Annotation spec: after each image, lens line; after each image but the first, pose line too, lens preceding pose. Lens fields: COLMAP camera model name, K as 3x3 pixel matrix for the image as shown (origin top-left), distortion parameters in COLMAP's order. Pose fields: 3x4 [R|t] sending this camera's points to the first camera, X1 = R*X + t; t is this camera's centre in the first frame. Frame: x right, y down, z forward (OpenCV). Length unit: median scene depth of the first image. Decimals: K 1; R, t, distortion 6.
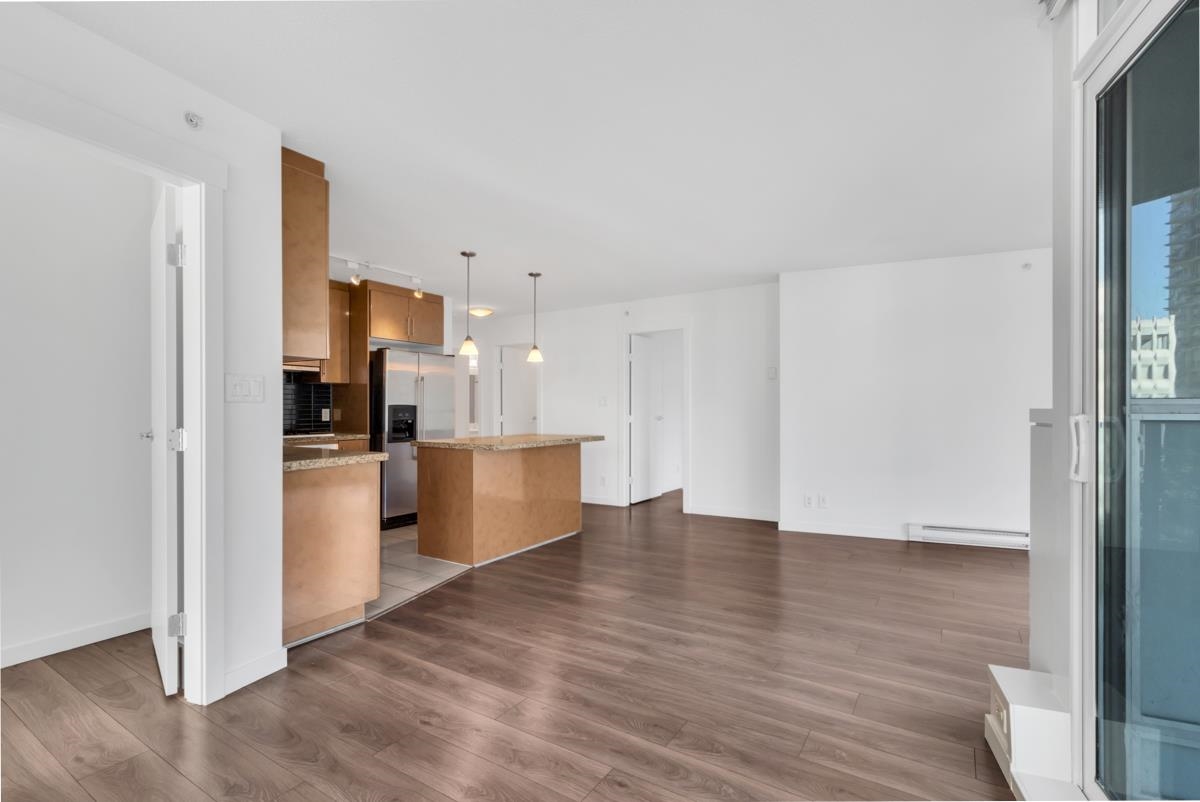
lens RADIAL K [[557.3, 0, 590.9], [0, 557.3, 407.8], [0, 0, 1]] dist [0.002460, -0.000459]
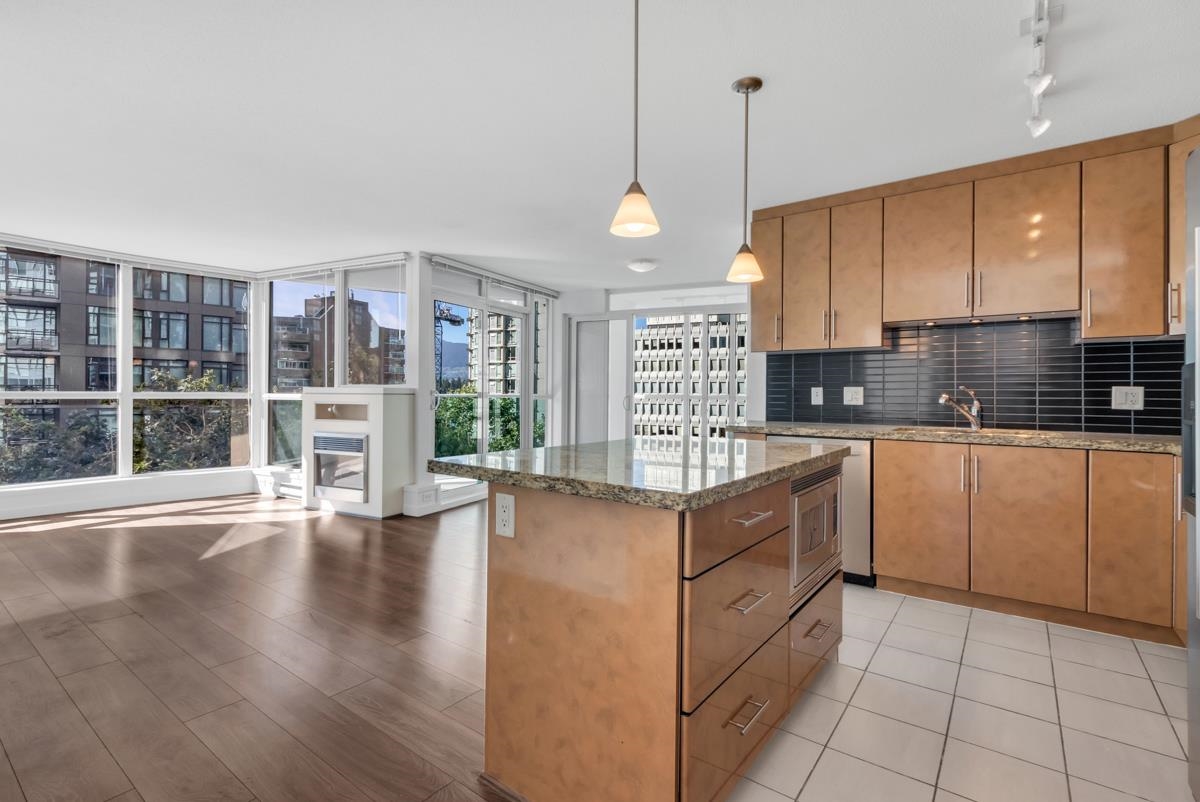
lens RADIAL K [[563.3, 0, 589.7], [0, 563.3, 390.7], [0, 0, 1]] dist [0.001882, -0.000082]
pose [[-0.997701, -0.004740, 0.067601, -0.105641], [-0.005162, 0.999968, -0.006078, 0.011023], [-0.067570, -0.006413, -0.997694, 1.476027]]
